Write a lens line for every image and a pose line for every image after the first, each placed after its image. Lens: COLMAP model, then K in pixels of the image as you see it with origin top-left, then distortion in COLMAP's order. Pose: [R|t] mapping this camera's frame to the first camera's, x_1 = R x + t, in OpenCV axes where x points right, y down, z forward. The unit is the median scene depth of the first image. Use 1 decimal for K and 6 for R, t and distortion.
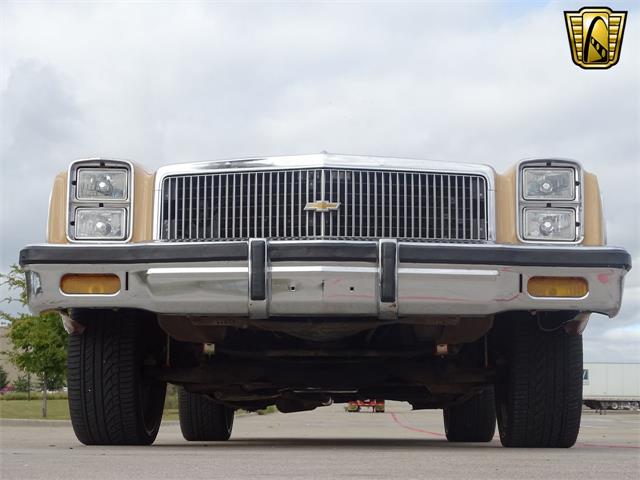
lens RADIAL K [[643.4, 0, 320.0], [0, 643.4, 240.0], [0, 0, 1]] dist [0.009840, 0.014881]
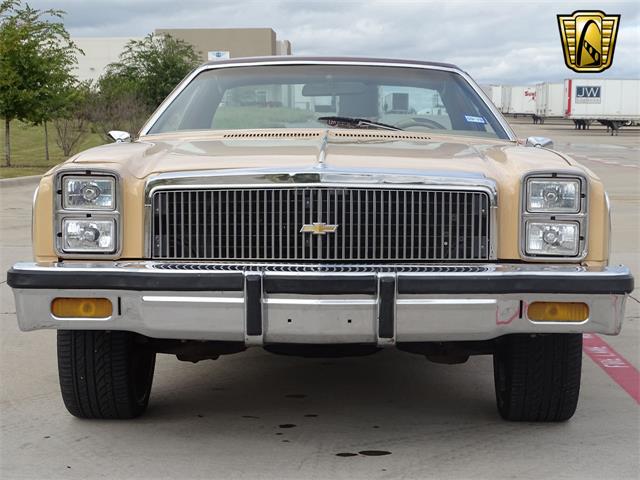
lens RADIAL K [[678.1, 0, 320.0], [0, 678.1, 240.0], [0, 0, 1]] dist [-0.002538, -0.006576]
pose [[0.999959, -0.001172, 0.008971, -0.004294], [0.000226, 0.994503, 0.104709, -0.141274], [-0.009044, -0.104703, 0.994462, -0.015266]]
